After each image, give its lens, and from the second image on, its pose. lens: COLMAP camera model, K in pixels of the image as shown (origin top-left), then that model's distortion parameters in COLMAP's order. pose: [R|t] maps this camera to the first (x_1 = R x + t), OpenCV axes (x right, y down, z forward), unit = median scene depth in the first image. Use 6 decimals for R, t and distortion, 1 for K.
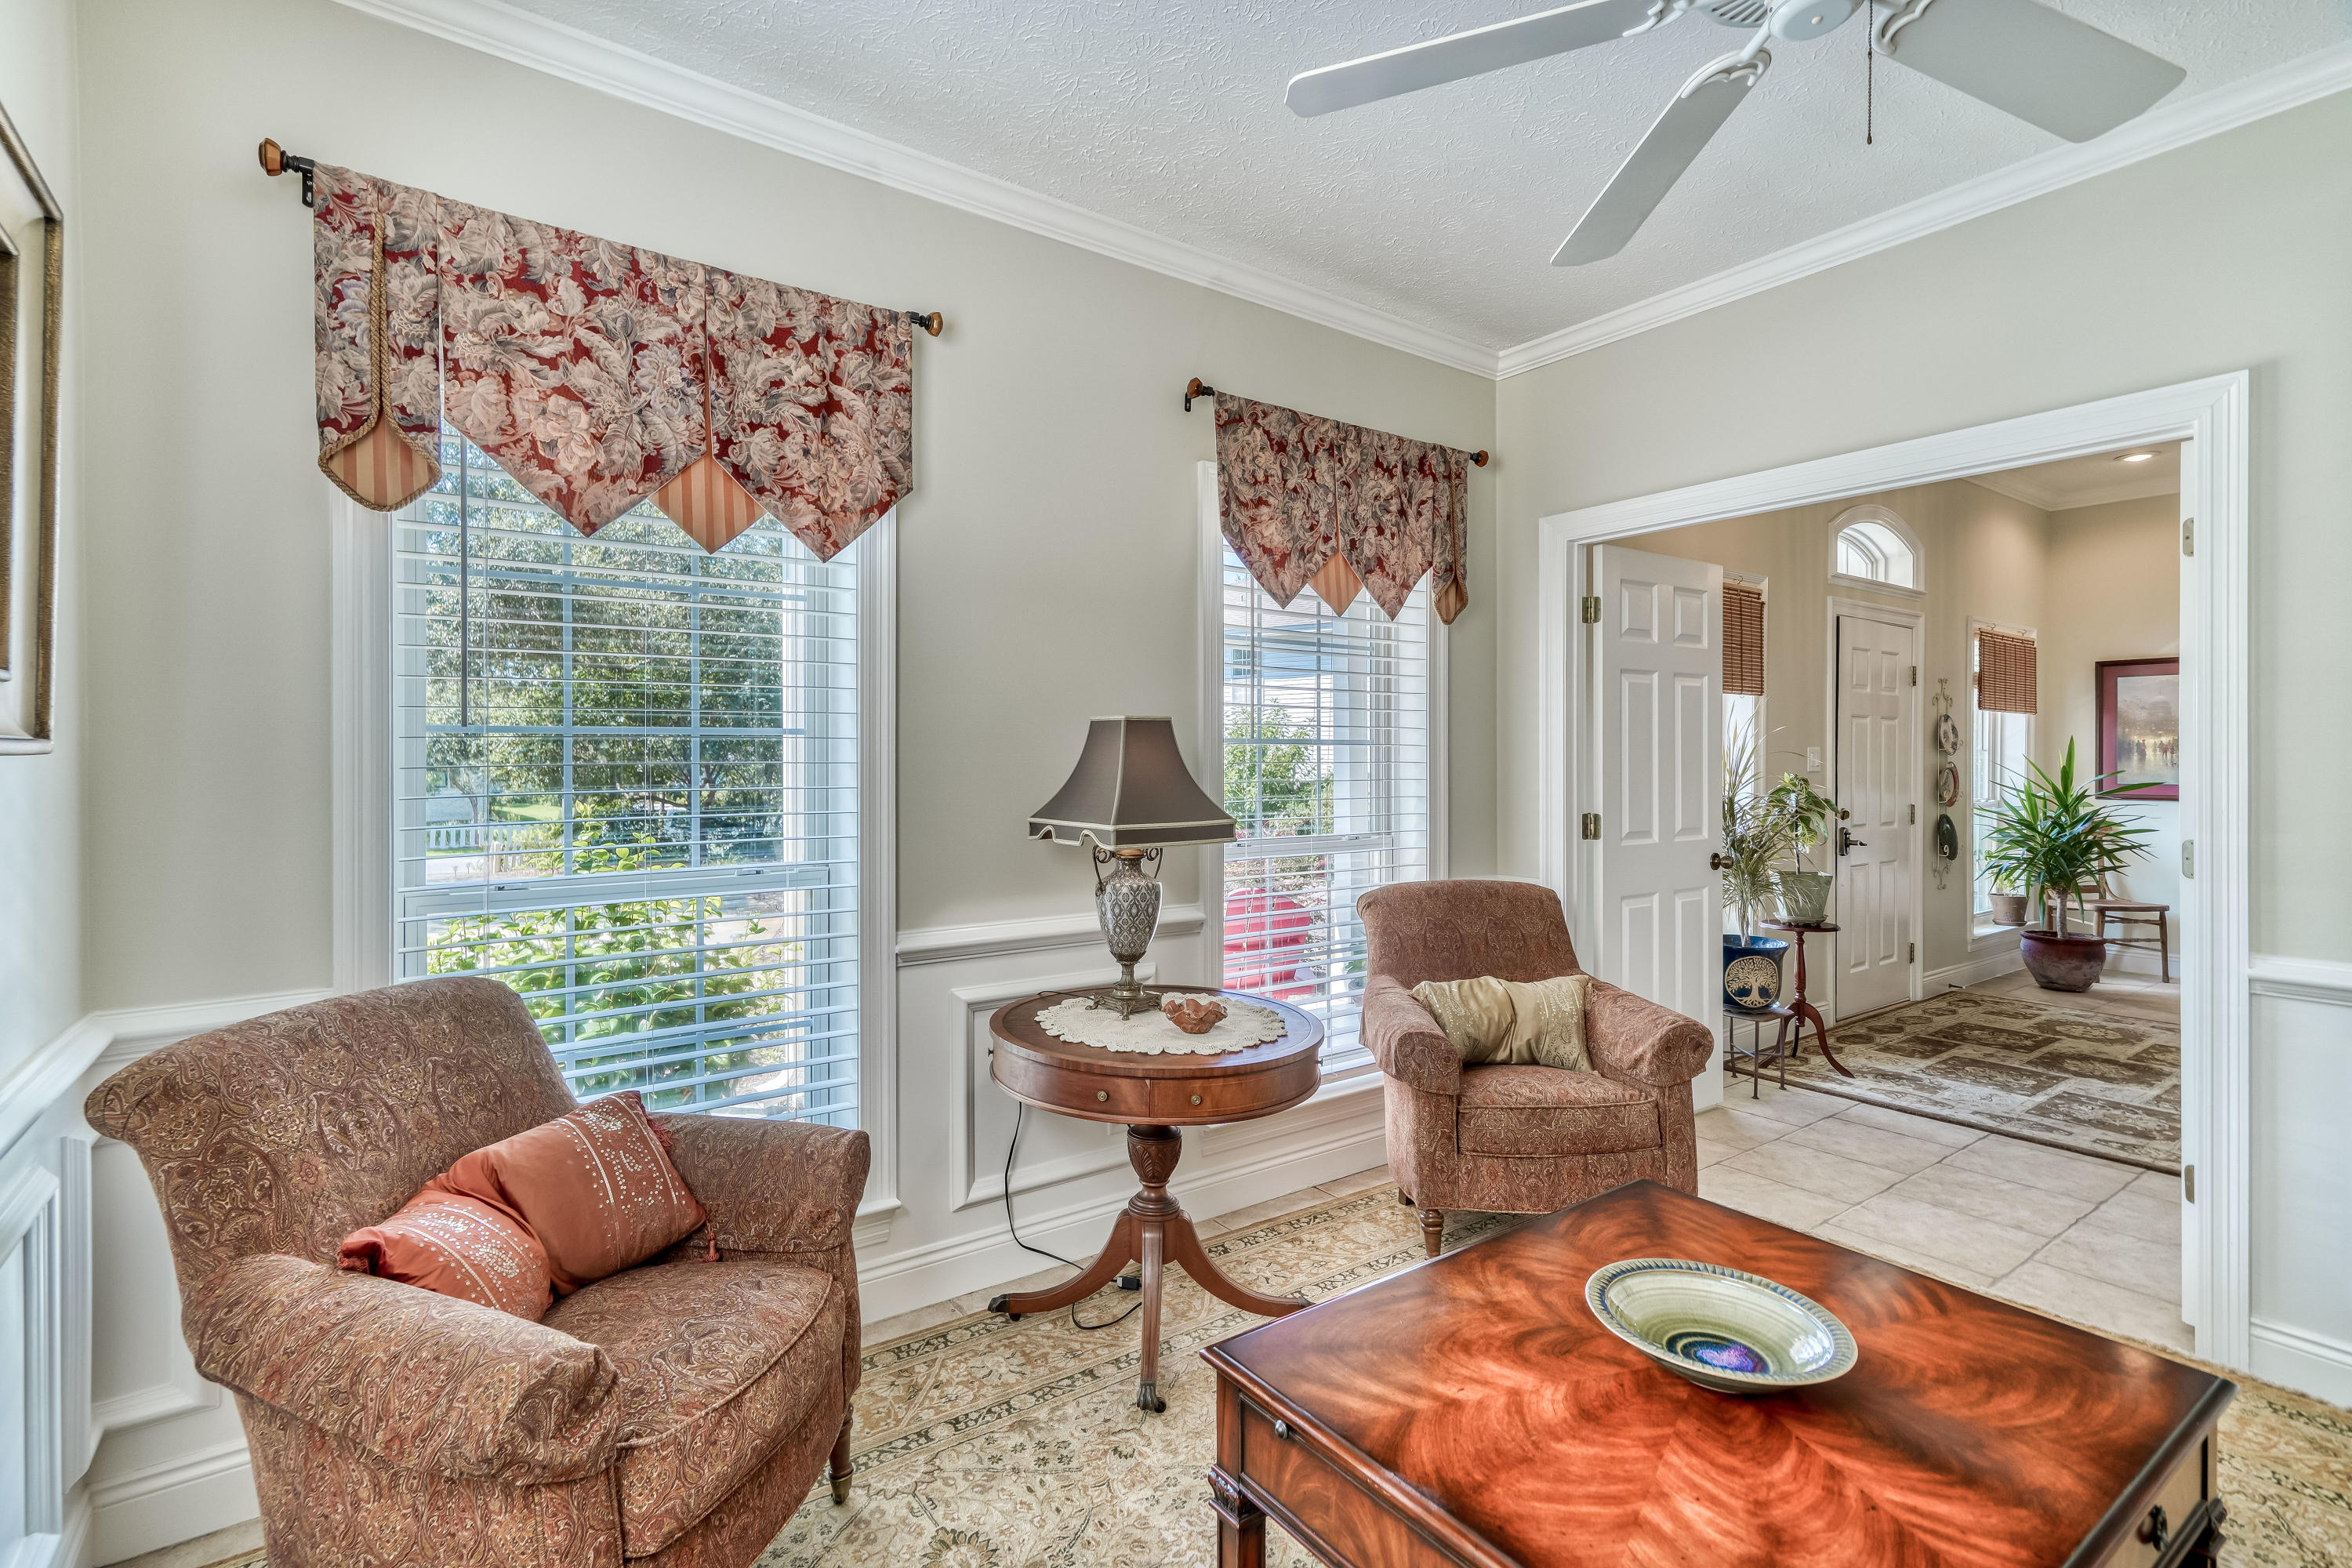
lens RADIAL K [[1083.1, 0, 1151.3], [0, 1083.1, 758.6], [0, 0, 1]] dist [0.009171, -0.000406]
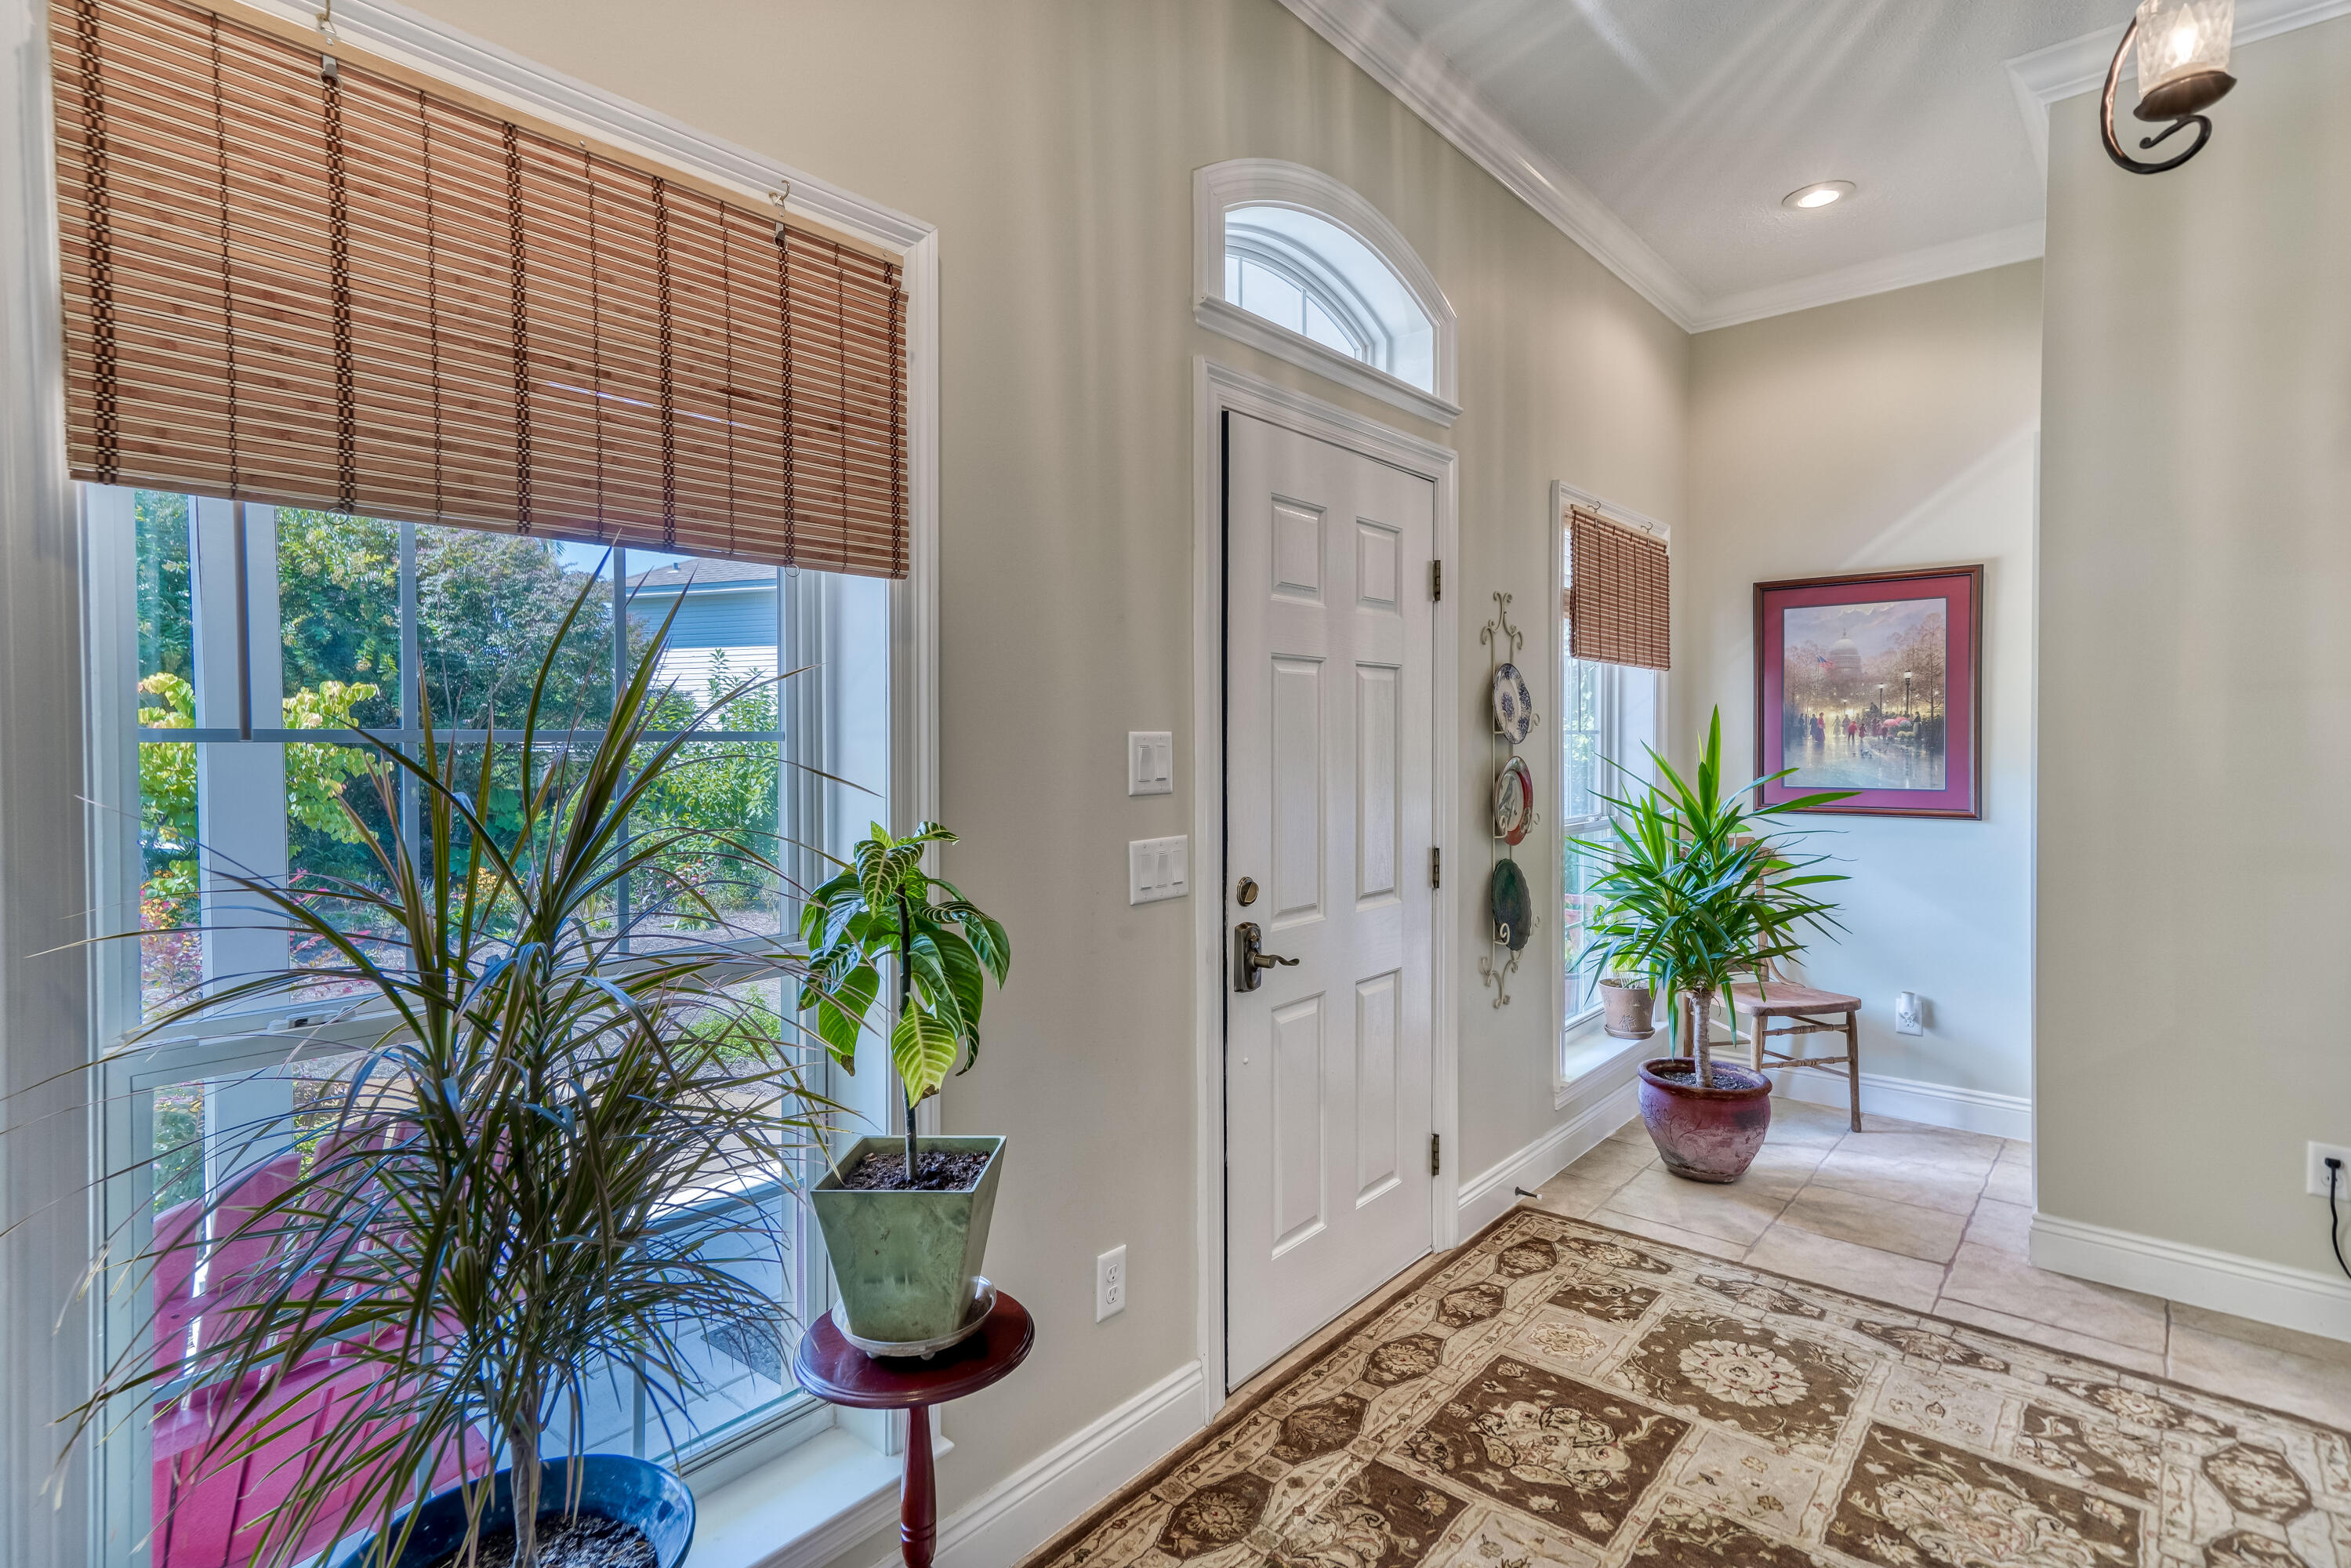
lens RADIAL K [[1181.9, 0, 1167.9], [0, 1181.9, 755.1], [0, 0, 1]] dist [0.016220, 0.001634]
pose [[0.967511, -0.010821, 0.252599, 0.429977], [0.007310, 0.999863, 0.014833, -0.007174], [-0.252725, -0.012505, 0.967457, 0.496628]]
